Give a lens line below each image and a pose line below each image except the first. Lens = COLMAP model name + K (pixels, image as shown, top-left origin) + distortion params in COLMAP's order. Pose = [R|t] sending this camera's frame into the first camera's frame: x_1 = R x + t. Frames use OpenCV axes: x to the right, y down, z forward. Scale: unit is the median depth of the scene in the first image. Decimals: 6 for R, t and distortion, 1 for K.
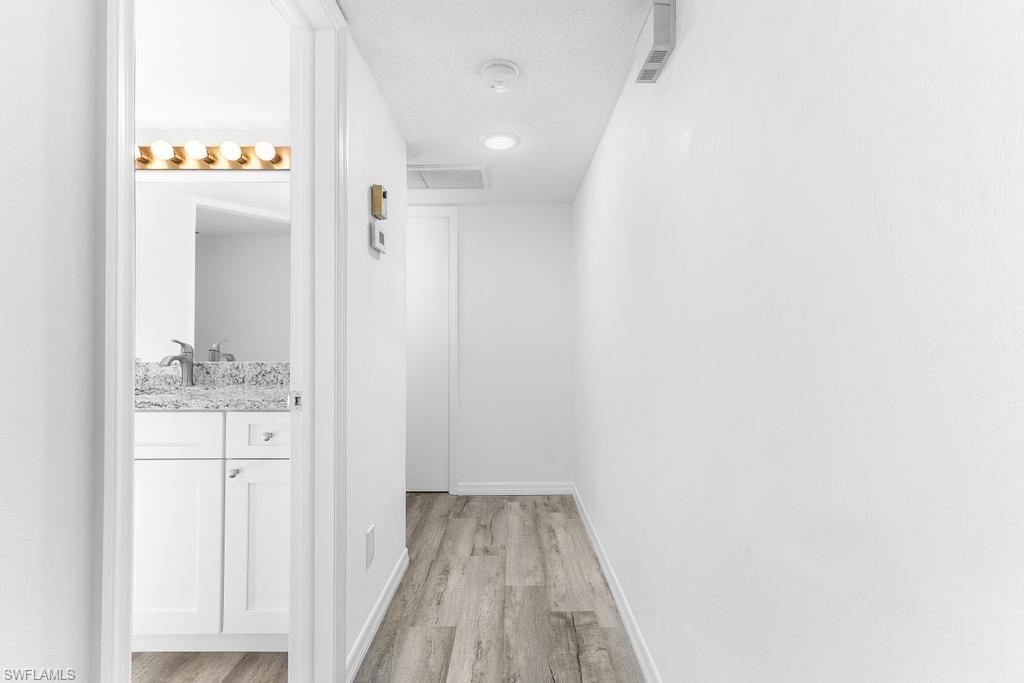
lens RADIAL K [[472.8, 0, 515.0], [0, 472.8, 338.2], [0, 0, 1]] dist [0.002785, 0.000178]
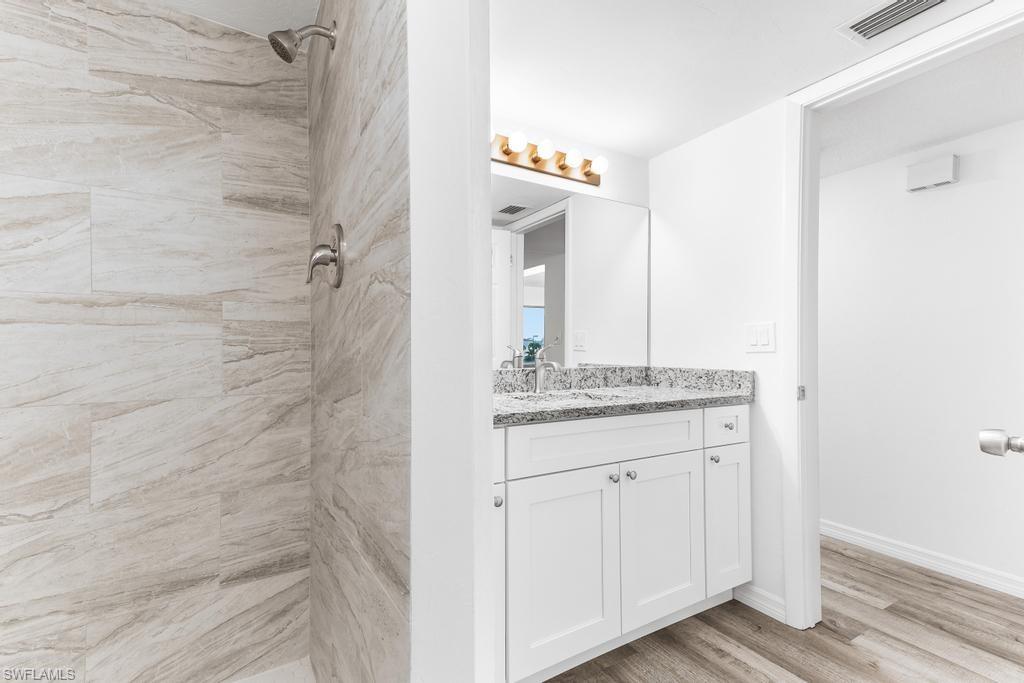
lens RADIAL K [[466.6, 0, 510.6], [0, 466.6, 348.2], [0, 0, 1]] dist [0.001185, -0.000055]
pose [[0.867558, 0.003196, 0.497326, -1.193559], [-0.004319, 0.999990, 0.001108, 0.007428], [-0.497318, -0.003109, 0.867563, 0.184032]]
